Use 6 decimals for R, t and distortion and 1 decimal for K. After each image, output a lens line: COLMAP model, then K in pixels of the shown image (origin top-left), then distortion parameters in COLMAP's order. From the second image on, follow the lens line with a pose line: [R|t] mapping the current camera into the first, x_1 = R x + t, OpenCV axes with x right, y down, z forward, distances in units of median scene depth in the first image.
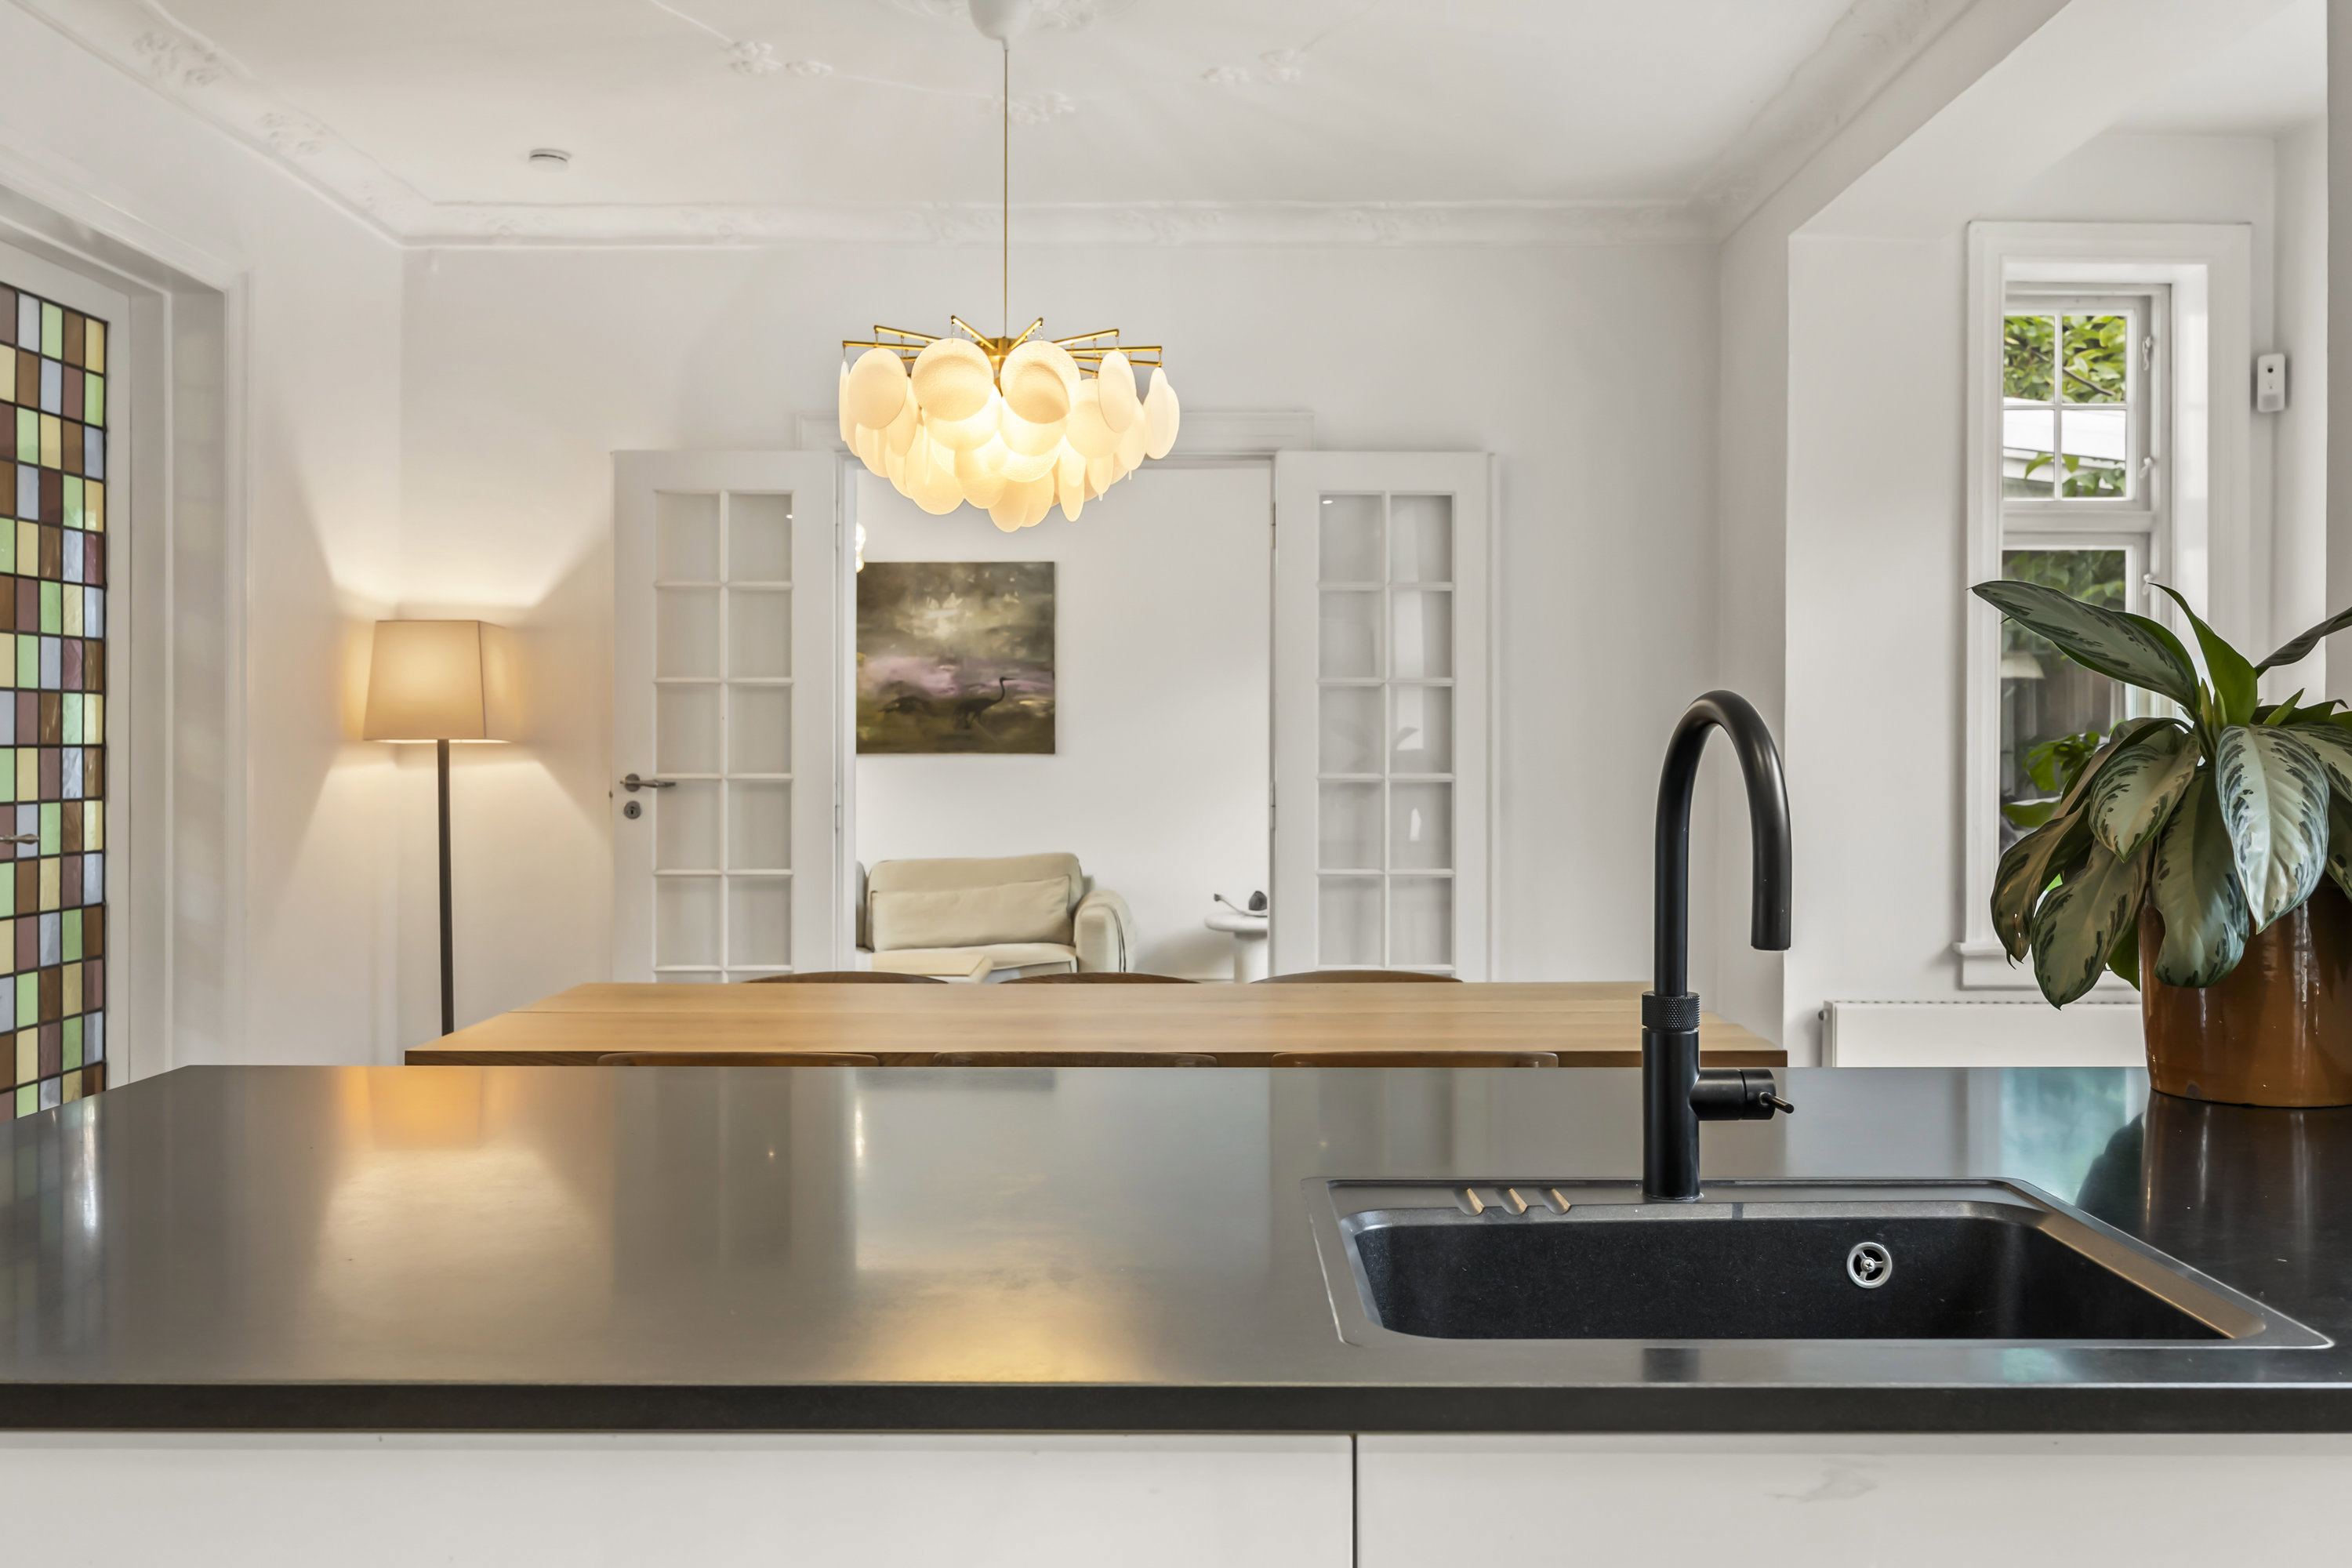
lens RADIAL K [[2048.5, 0, 1194.7], [0, 2048.5, 768.0], [0, 0, 1]] dist [0.003983, -0.007639]
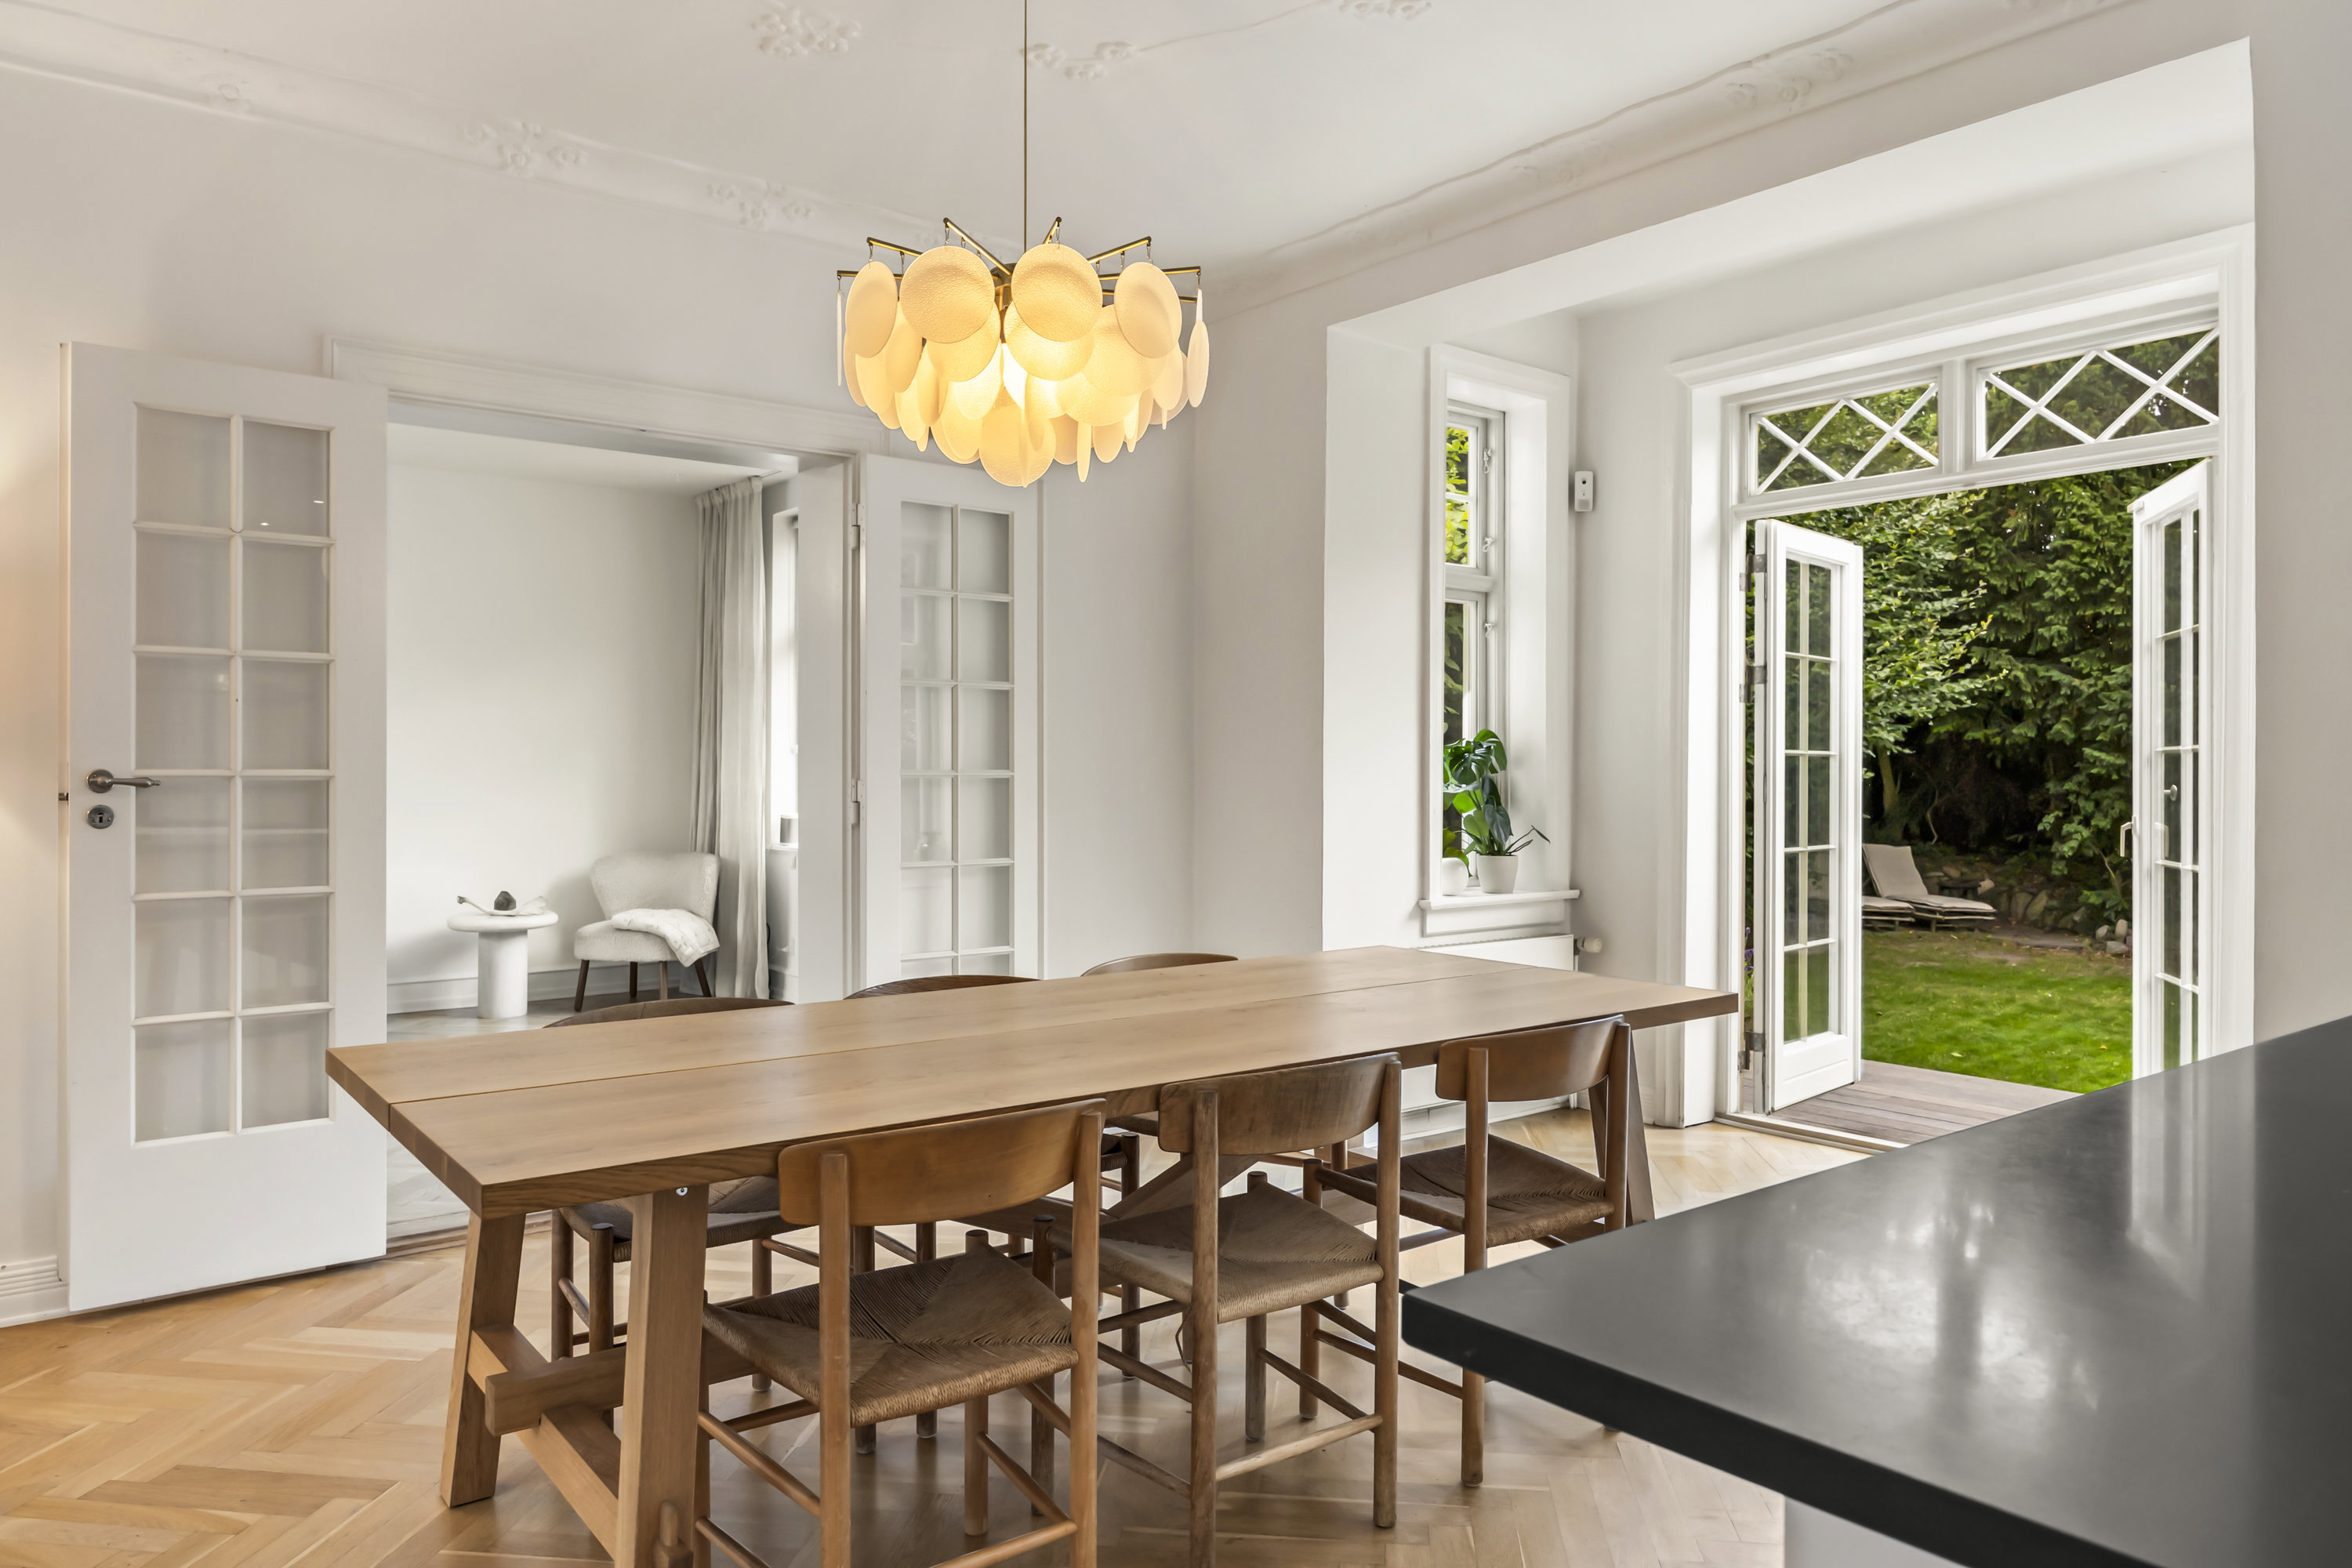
lens RADIAL K [[1568.2, 0, 1188.6], [0, 1568.2, 758.4], [0, 0, 1]] dist [-0.005326, -0.003816]
pose [[0.780008, 0.004747, 0.625752, -0.336547], [0.002372, 0.999942, -0.010542, 0.006017], [-0.625765, 0.009707, 0.779951, 0.309104]]
